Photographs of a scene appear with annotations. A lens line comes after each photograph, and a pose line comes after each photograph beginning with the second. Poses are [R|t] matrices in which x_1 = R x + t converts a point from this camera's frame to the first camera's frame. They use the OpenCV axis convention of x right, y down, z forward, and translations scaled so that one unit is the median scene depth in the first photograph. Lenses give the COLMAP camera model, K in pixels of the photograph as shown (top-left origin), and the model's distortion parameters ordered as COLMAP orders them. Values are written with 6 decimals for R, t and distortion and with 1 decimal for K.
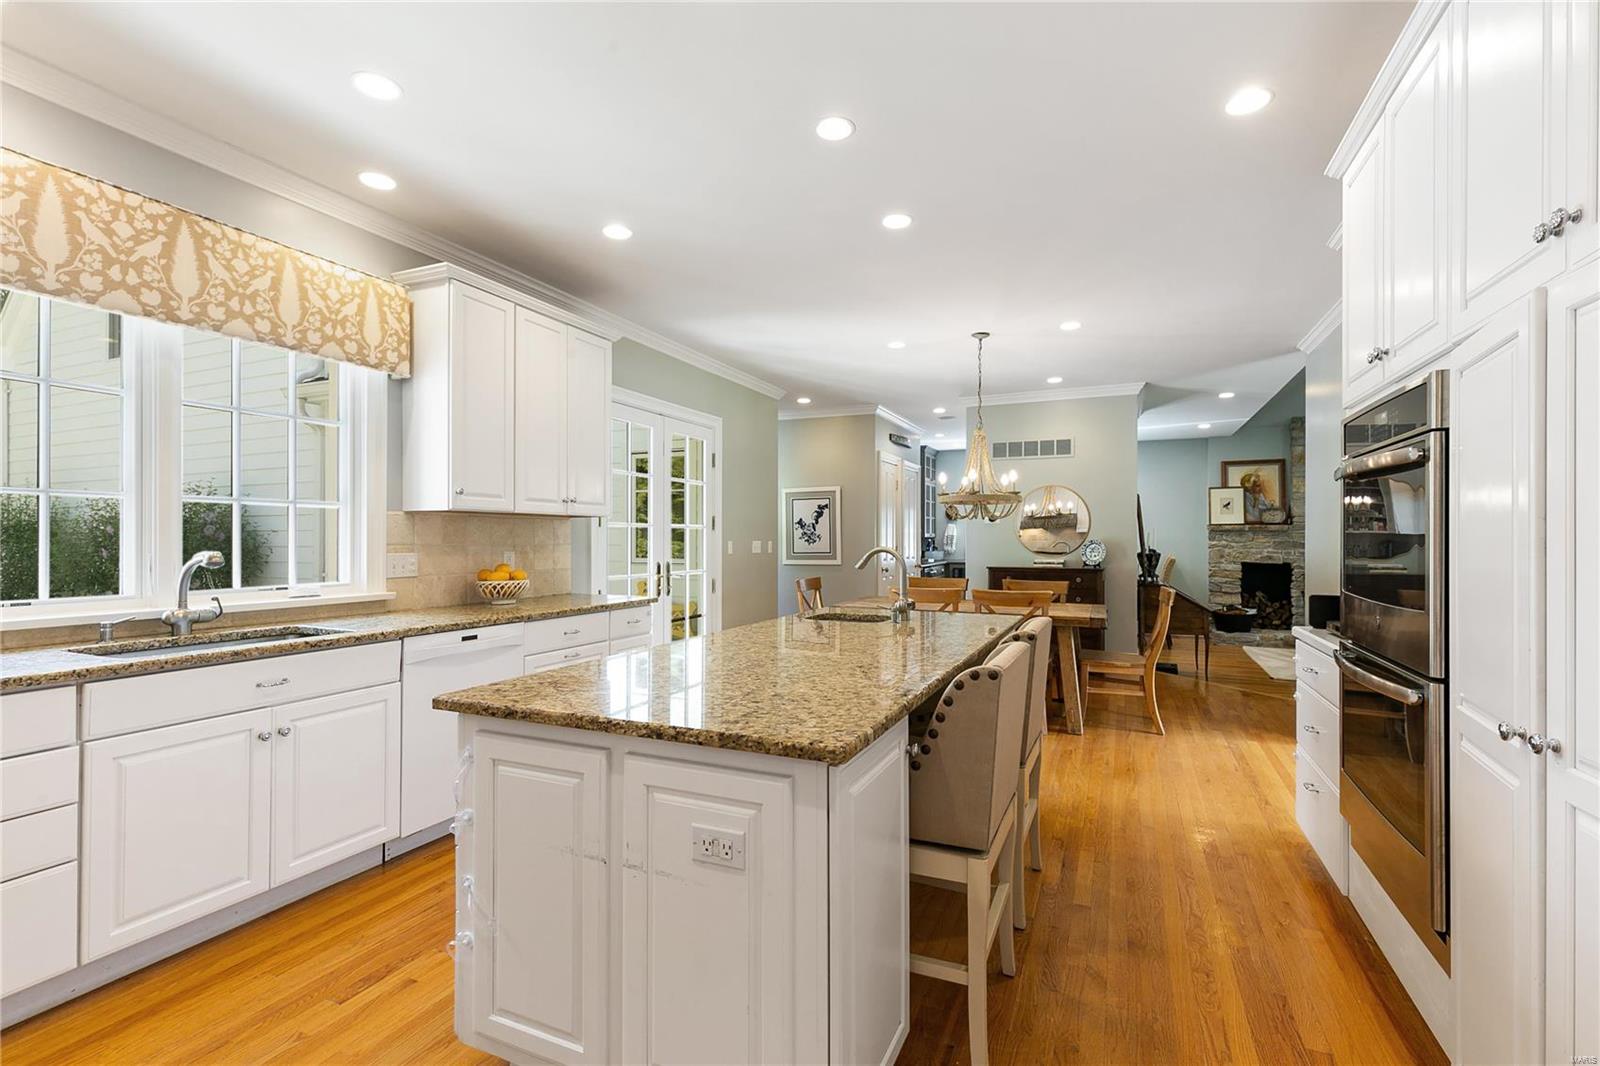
lens RADIAL K [[730.3, 0, 793.0], [0, 730.3, 537.2], [0, 0, 1]] dist [0.004228, -0.000896]
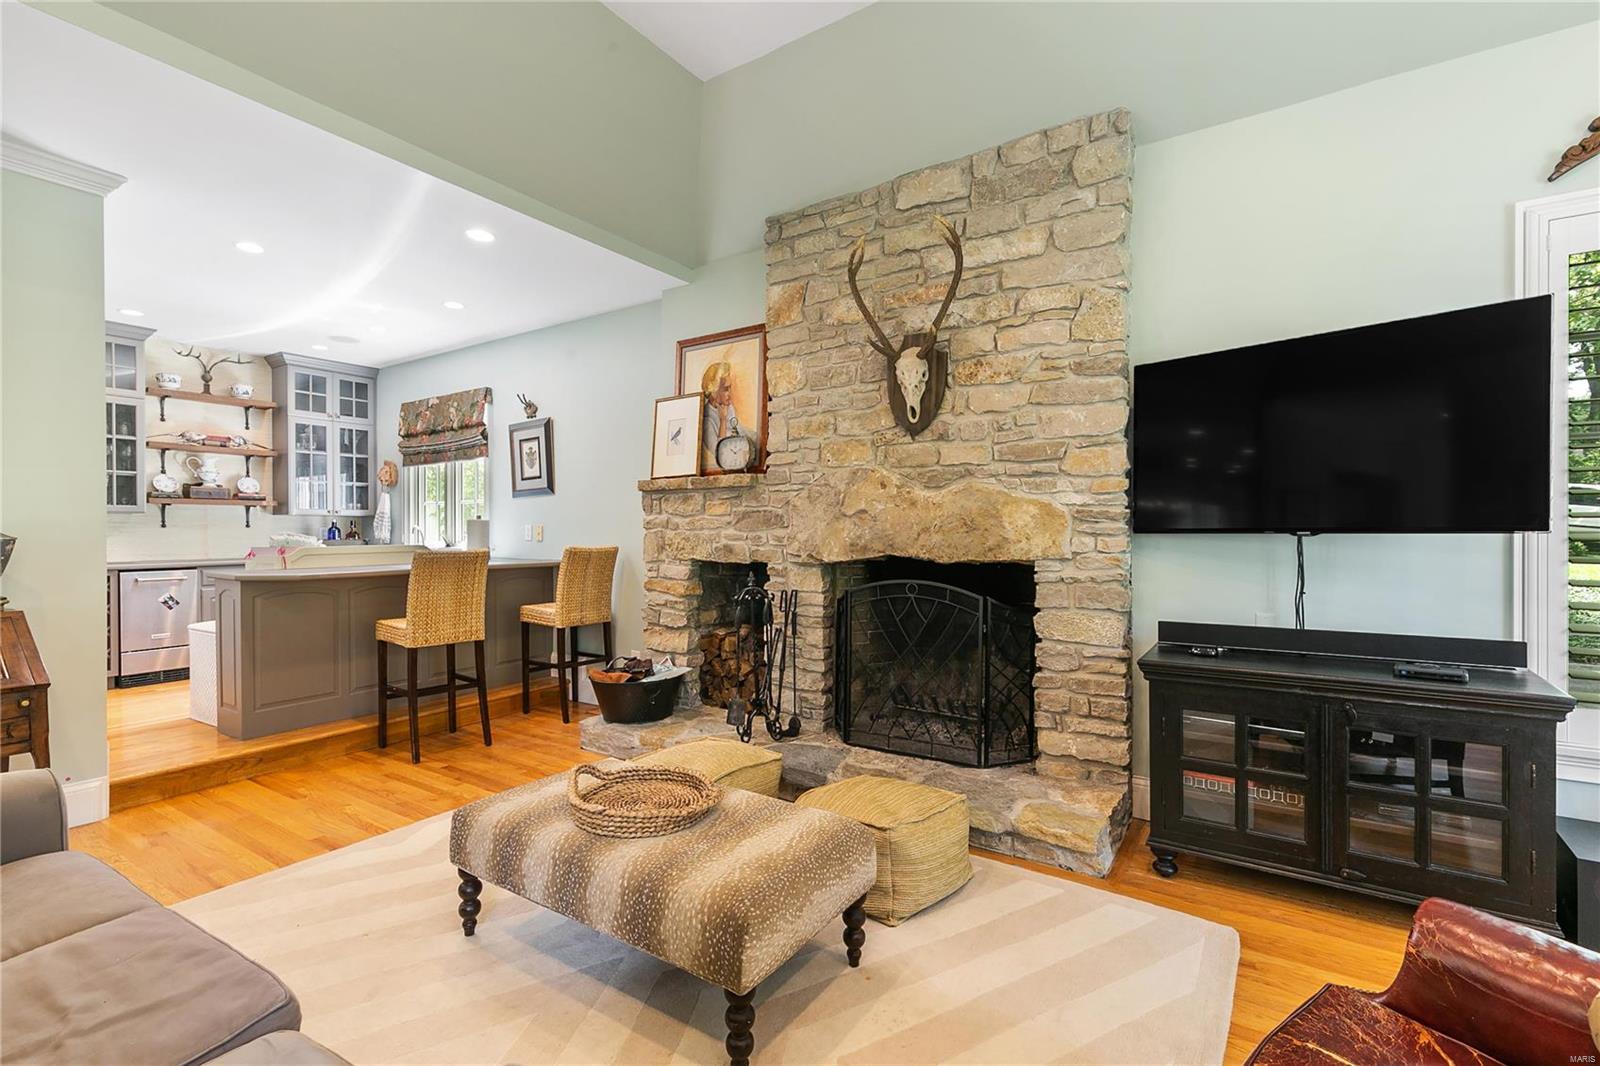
lens RADIAL K [[730.3, 0, 803.6], [0, 730.3, 532.7], [0, 0, 1]] dist [0.004228, -0.000896]
pose [[0.984521, -0.009384, -0.175017, 0.756127], [0.011470, 0.999875, 0.010911, 0.013482], [0.174892, -0.012749, 0.984505, 0.565553]]
